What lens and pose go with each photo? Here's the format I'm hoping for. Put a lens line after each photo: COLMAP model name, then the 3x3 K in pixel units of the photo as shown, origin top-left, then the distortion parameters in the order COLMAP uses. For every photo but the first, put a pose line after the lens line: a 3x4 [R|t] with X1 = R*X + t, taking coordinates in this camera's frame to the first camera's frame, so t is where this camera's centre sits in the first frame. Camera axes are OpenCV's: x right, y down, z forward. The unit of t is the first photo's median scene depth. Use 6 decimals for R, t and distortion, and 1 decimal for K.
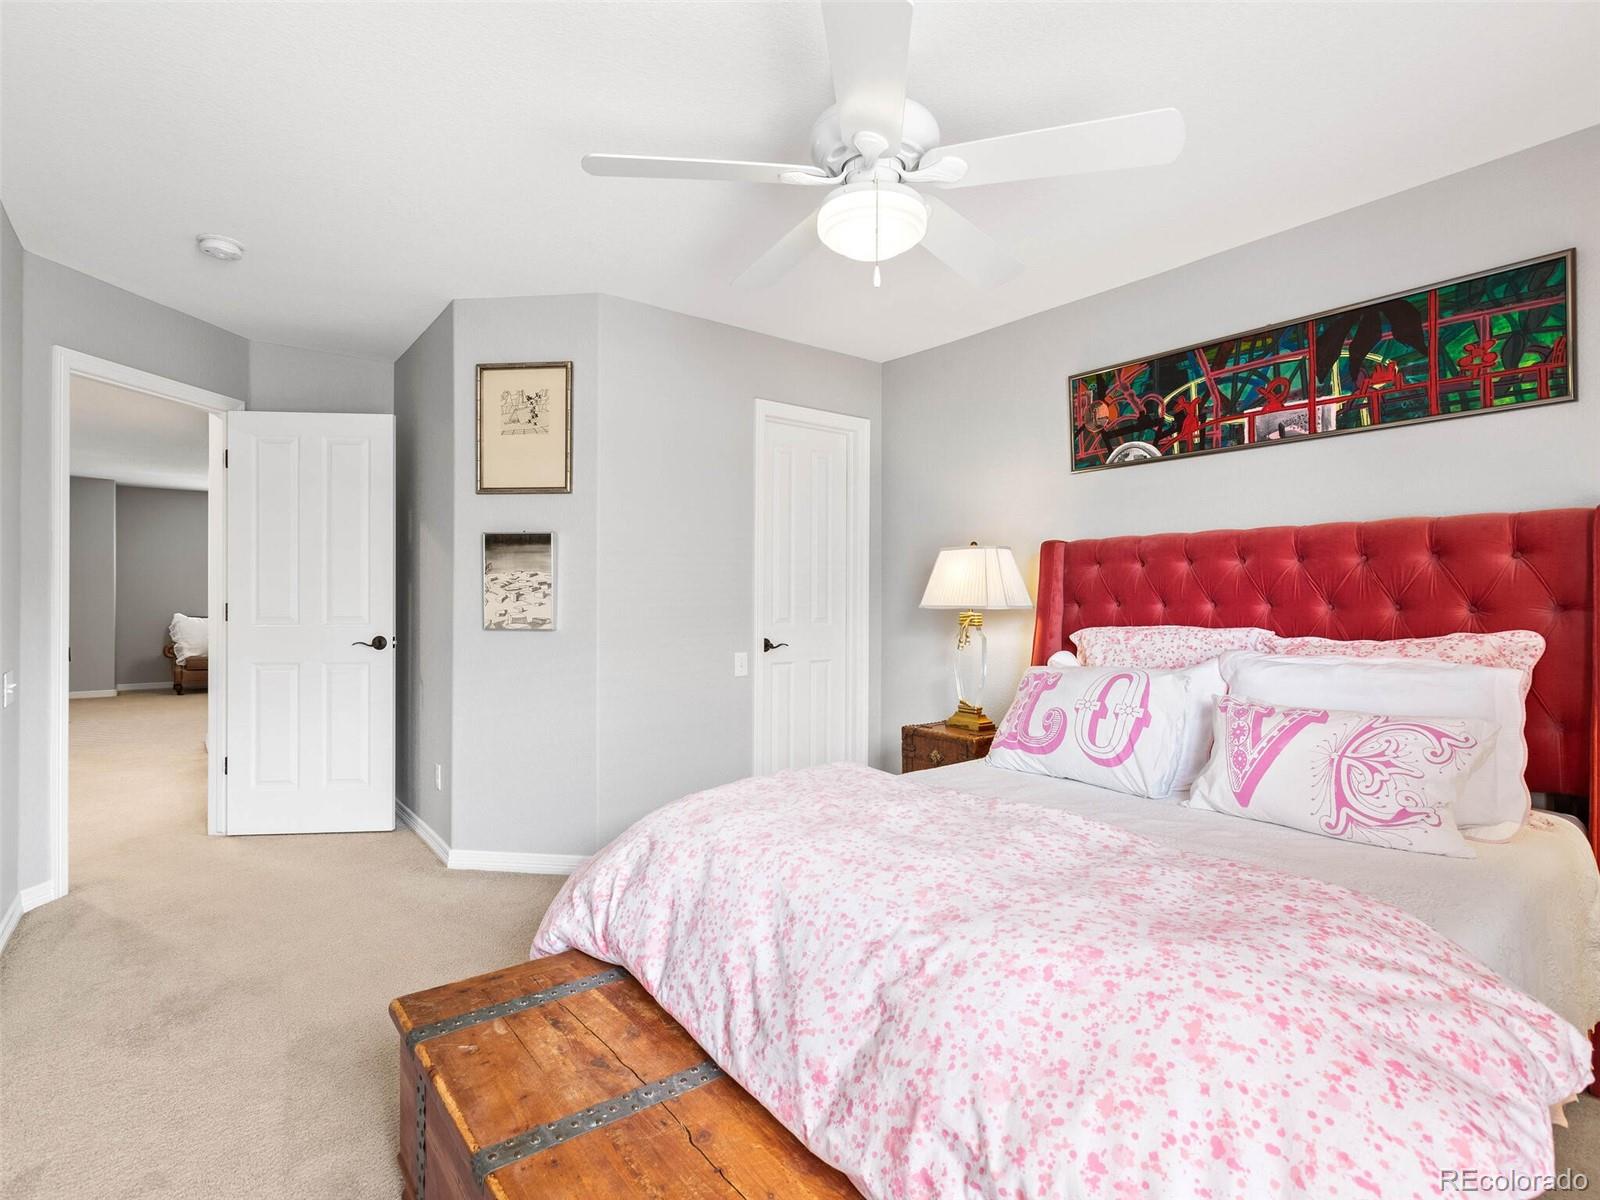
lens RADIAL K [[808.1, 0, 805.6], [0, 808.1, 590.9], [0, 0, 1]] dist [0.000107, 0.001050]
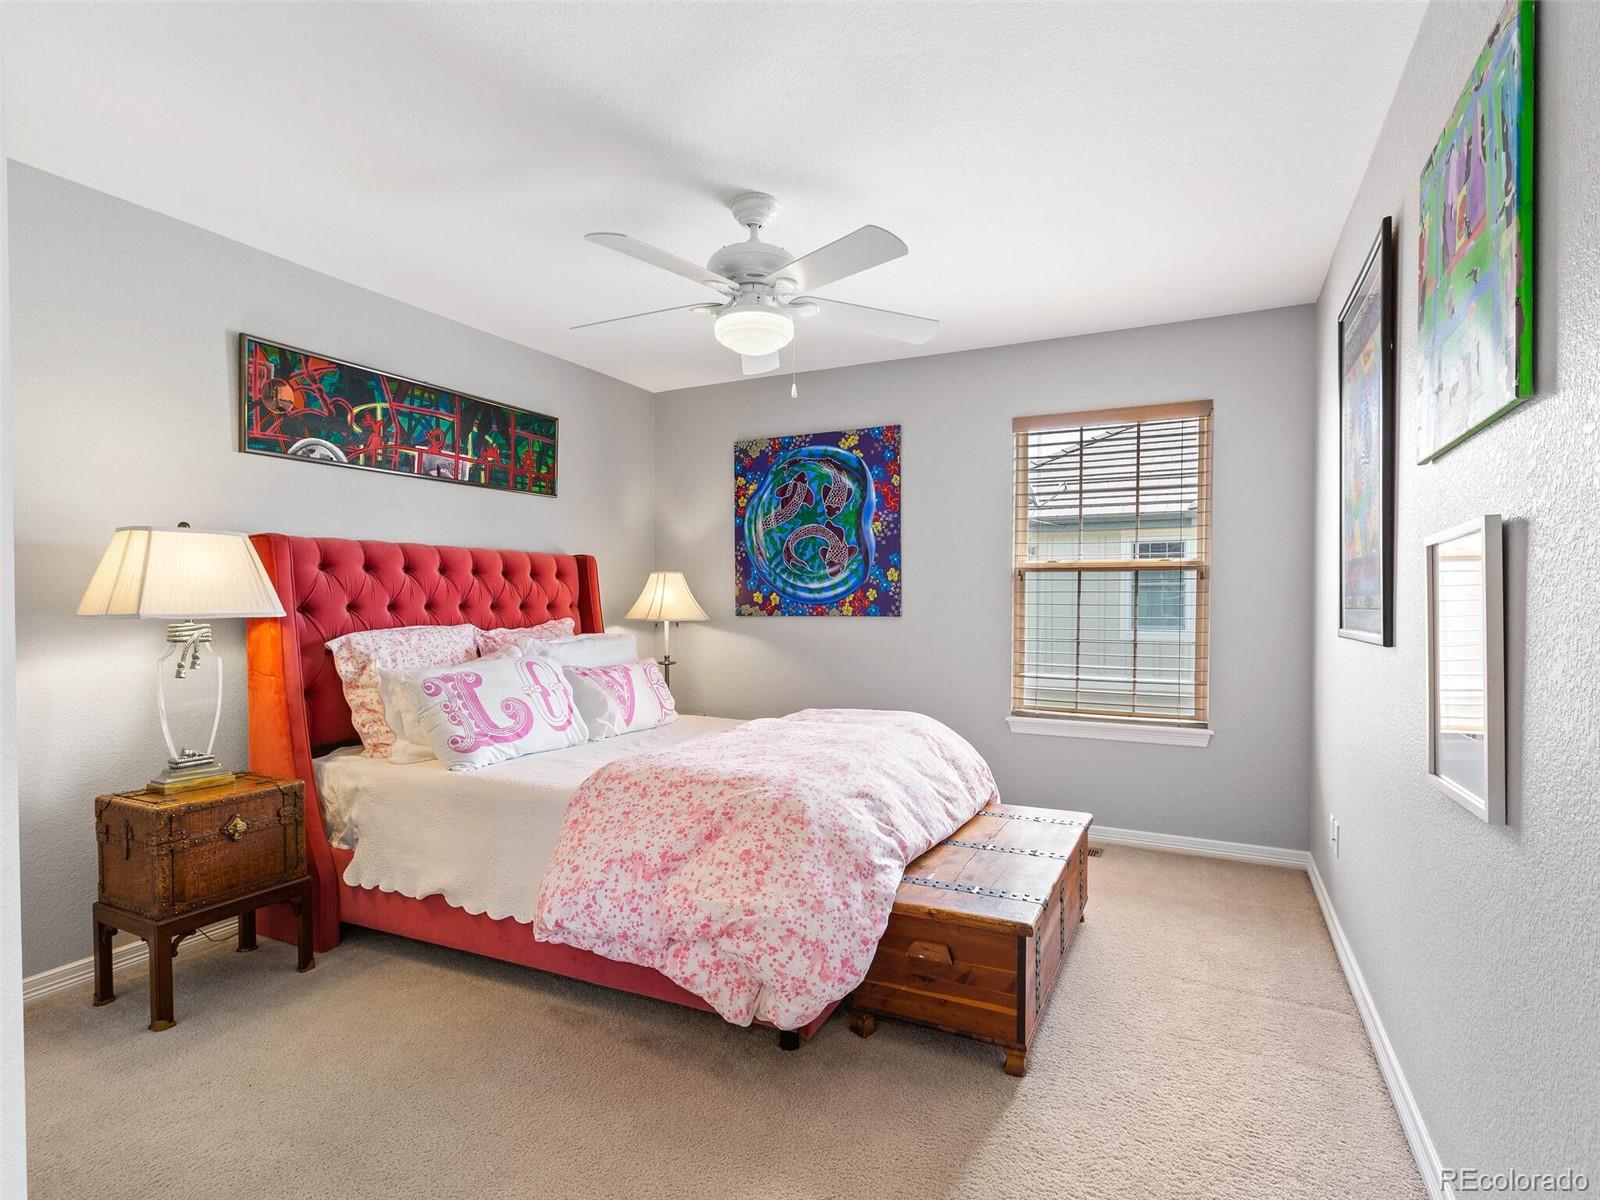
lens RADIAL K [[808.1, 0, 802.6], [0, 808.1, 609.4], [0, 0, 1]] dist [0.000107, 0.001050]
pose [[-0.433889, -0.018020, 0.900786, -0.794168], [-0.012813, 0.999822, 0.013829, -0.002057], [-0.900875, -0.005541, -0.434043, 0.993857]]
